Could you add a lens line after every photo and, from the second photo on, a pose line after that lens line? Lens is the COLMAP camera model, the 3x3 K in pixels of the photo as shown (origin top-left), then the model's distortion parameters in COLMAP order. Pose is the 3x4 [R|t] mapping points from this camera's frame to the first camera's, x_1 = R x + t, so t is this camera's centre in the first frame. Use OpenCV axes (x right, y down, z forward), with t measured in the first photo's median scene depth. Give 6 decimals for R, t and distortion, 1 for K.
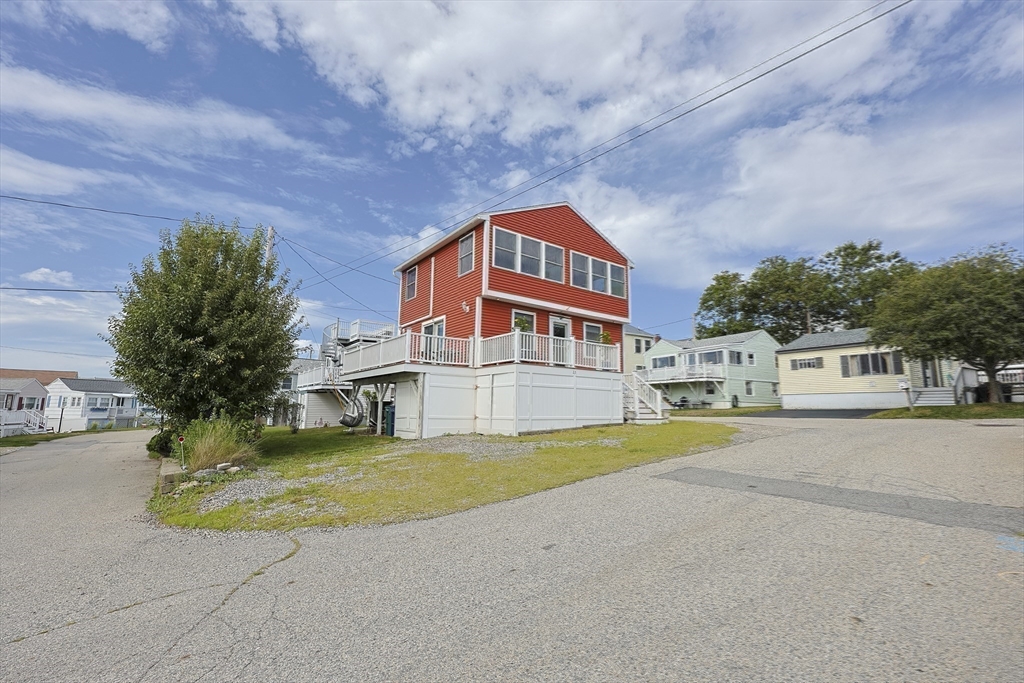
lens RADIAL K [[420.3, 0, 512.0], [0, 420.3, 341.5], [0, 0, 1]] dist [0.000350, 0.000086]
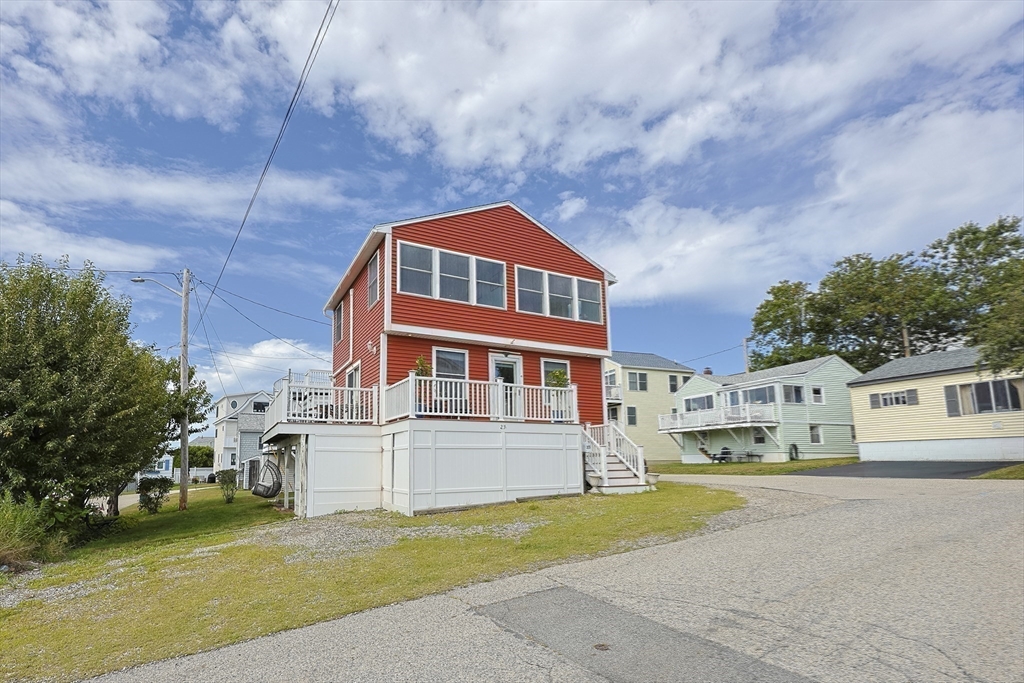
lens RADIAL K [[430.5, 0, 507.4], [0, 430.5, 387.8], [0, 0, 1]] dist [-0.000847, -0.000608]
pose [[0.982494, -0.046045, -0.180516, 0.163659], [0.047038, 0.998892, 0.001221, 0.002197], [0.180260, -0.009691, 0.983571, 0.147513]]
